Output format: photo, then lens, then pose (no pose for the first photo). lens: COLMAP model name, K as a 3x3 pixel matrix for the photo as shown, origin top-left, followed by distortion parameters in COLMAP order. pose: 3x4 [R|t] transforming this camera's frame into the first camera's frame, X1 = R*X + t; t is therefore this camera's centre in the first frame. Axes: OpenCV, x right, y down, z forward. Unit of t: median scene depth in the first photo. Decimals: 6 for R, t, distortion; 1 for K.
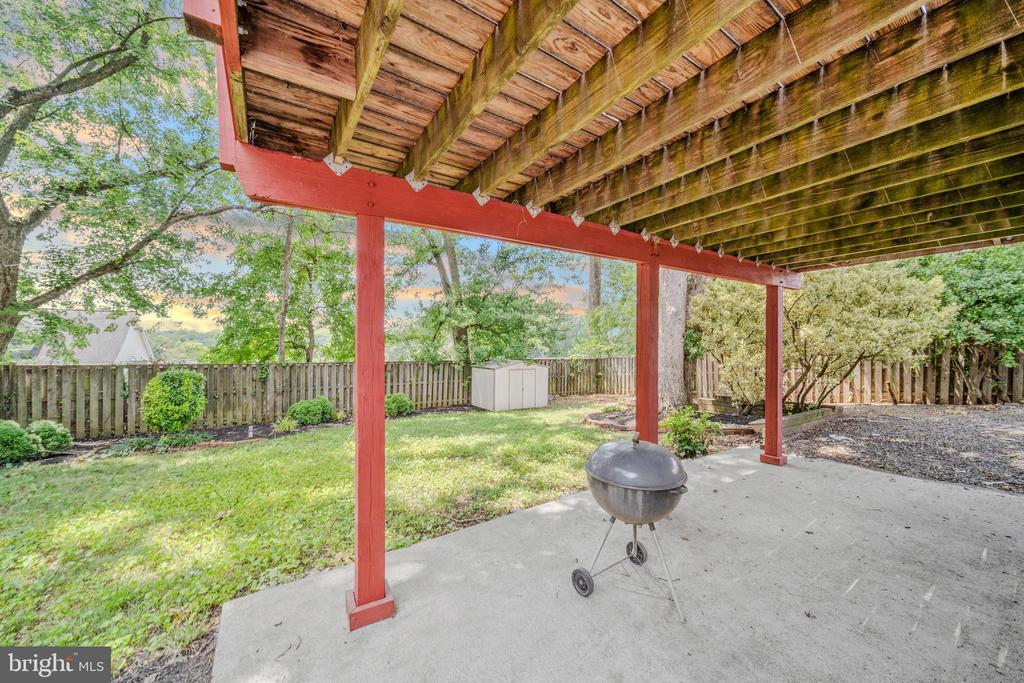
lens RADIAL K [[376.0, 0, 511.5], [0, 376.0, 348.5], [0, 0, 1]] dist [-0.000178, -0.000094]
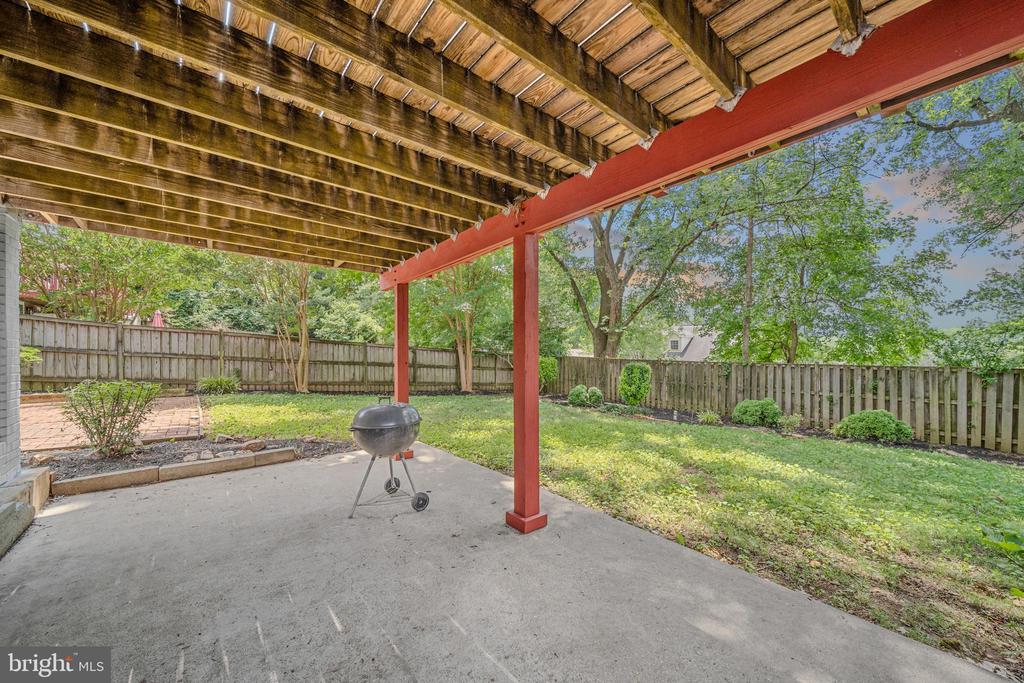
lens RADIAL K [[376.3, 0, 520.6], [0, 376.3, 354.9], [0, 0, 1]] dist [-0.000915, -0.000131]
pose [[0.112958, 0.006237, -0.993580, 0.417610], [-0.002534, 0.999979, 0.005989, 0.014730], [0.993597, 0.001841, 0.112971, 0.312011]]
